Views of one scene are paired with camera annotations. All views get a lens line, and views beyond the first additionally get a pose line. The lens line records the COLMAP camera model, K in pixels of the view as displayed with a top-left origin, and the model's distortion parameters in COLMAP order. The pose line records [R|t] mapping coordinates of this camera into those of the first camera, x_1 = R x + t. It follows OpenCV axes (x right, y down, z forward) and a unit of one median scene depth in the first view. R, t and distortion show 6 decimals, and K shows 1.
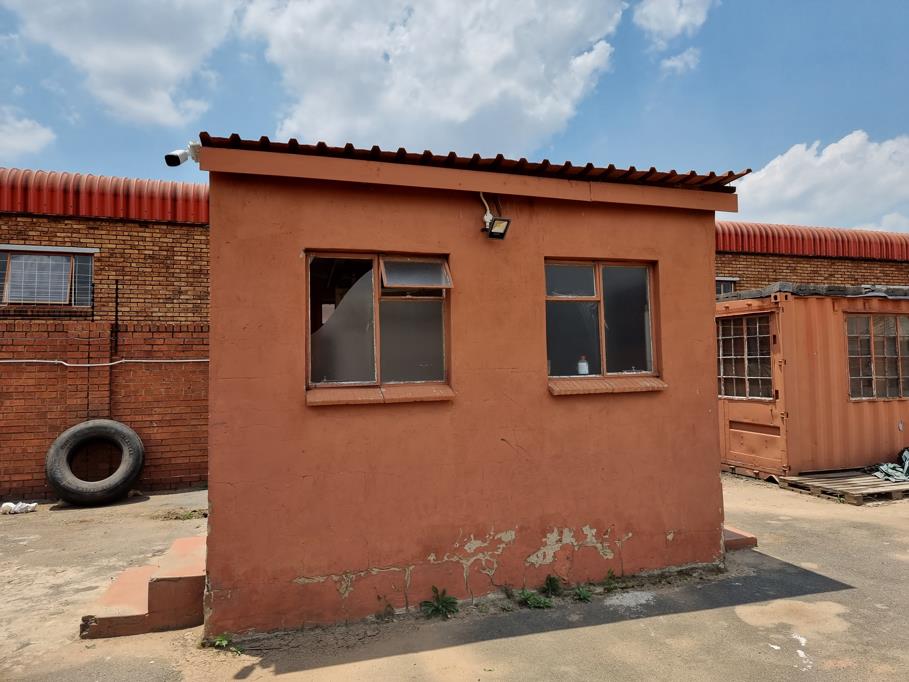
lens RADIAL K [[620.8, 0, 464.3], [0, 620.8, 327.6], [0, 0, 1]] dist [0.066193, -0.054751]
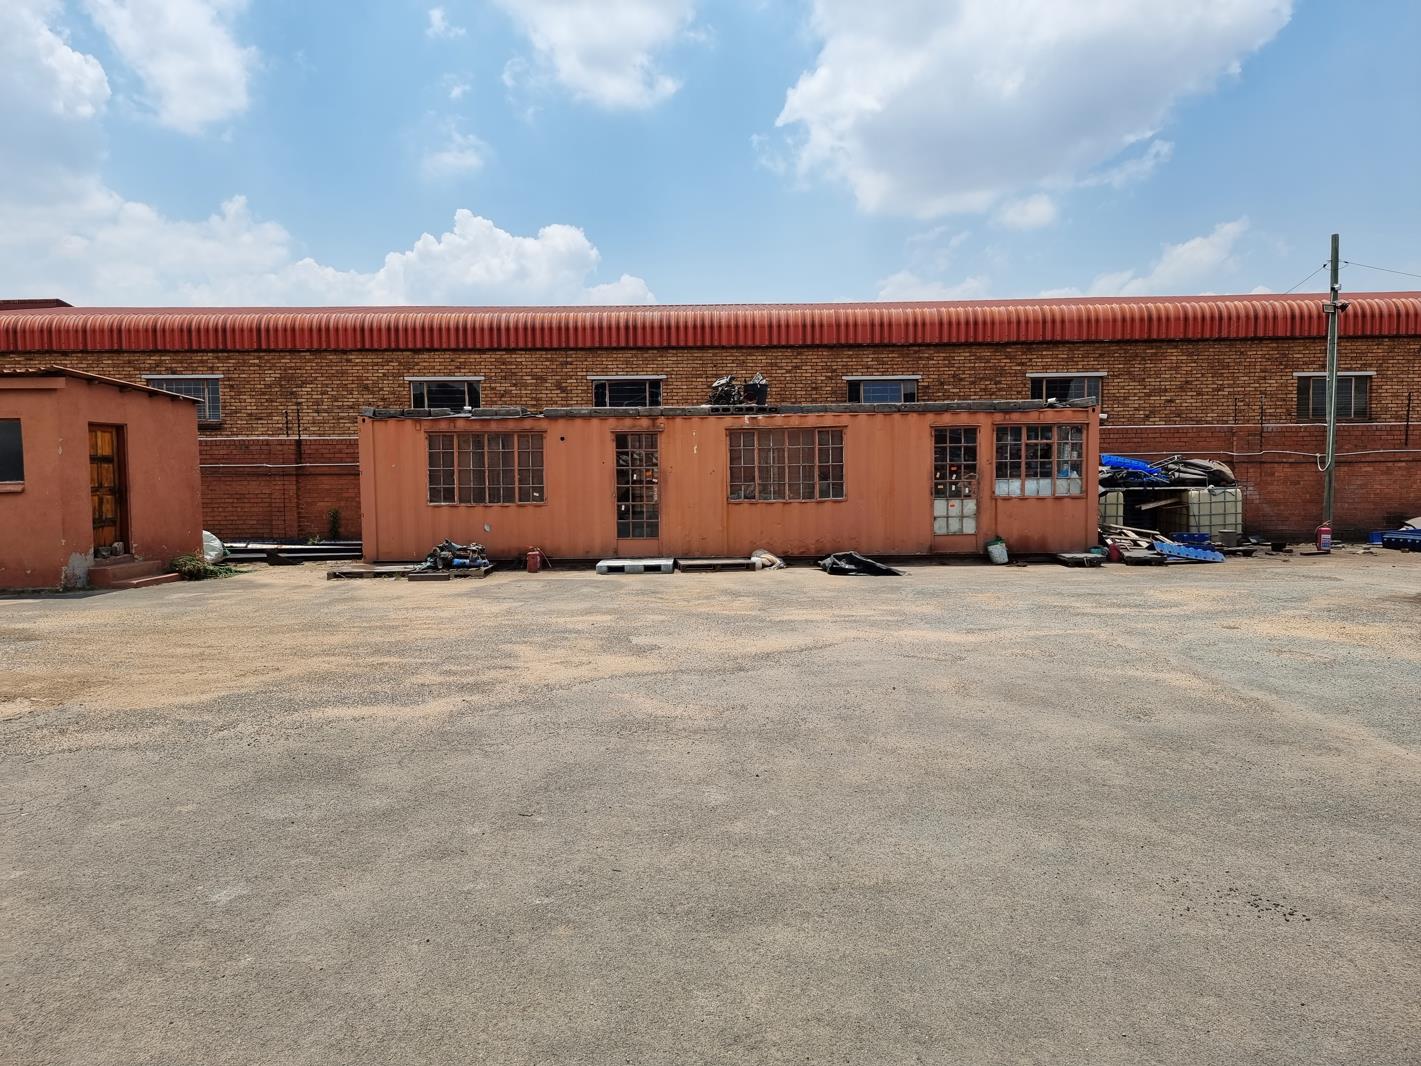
lens RADIAL K [[970.5, 0, 725.9], [0, 970.5, 512.1], [0, 0, 1]] dist [0.066193, -0.054751]
pose [[0.947257, 0.022198, -0.319706, 1.745231], [0.015241, 0.993349, 0.114131, -0.075201], [0.320113, -0.112984, 0.940618, -0.570917]]
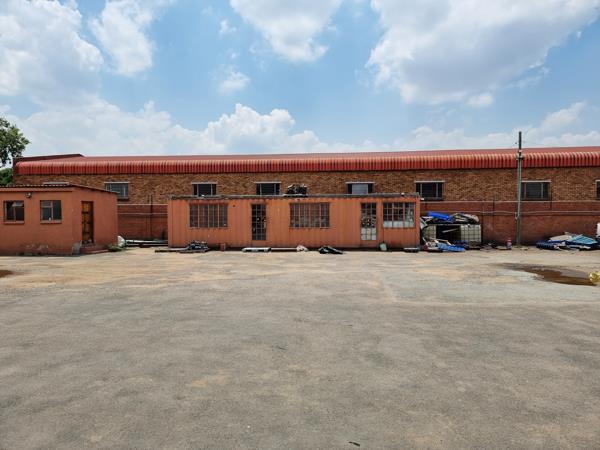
lens RADIAL K [[418.5, 0, 309.8], [0, 418.5, 215.7], [0, 0, 1]] dist [0.076839, -0.056590]
pose [[0.910566, 0.019635, -0.412898, 2.220132], [0.014875, 0.996668, 0.080201, -0.136556], [0.413097, -0.079170, 0.907239, -0.880684]]
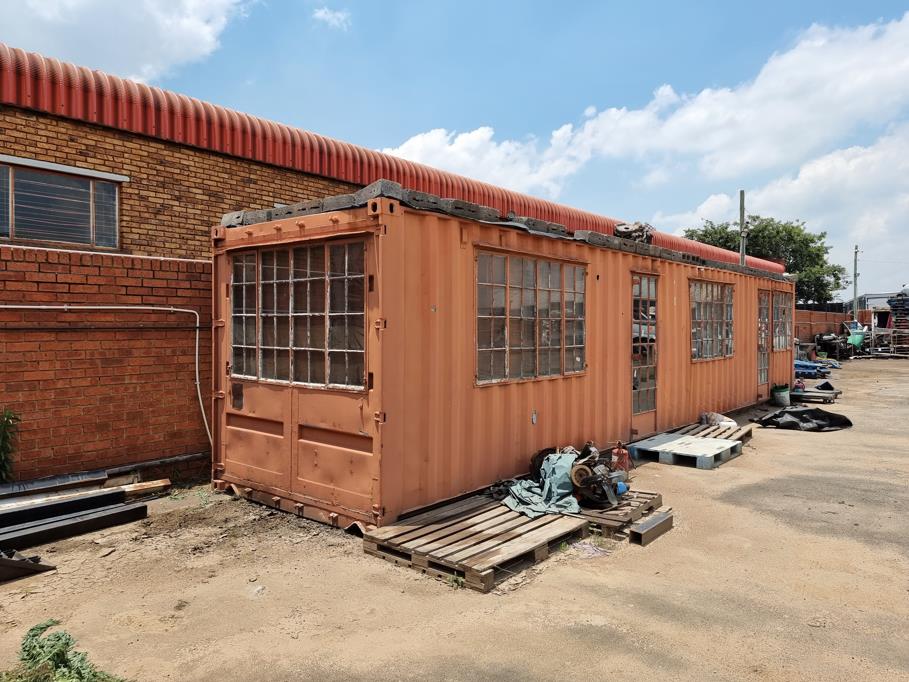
lens RADIAL K [[620.8, 0, 464.3], [0, 620.8, 327.6], [0, 0, 1]] dist [0.066193, -0.054751]
pose [[0.853531, 0.013064, 0.520878, 0.272619], [-0.042671, 0.998080, 0.044889, 0.029723], [-0.519291, -0.060541, 0.852450, 0.475176]]
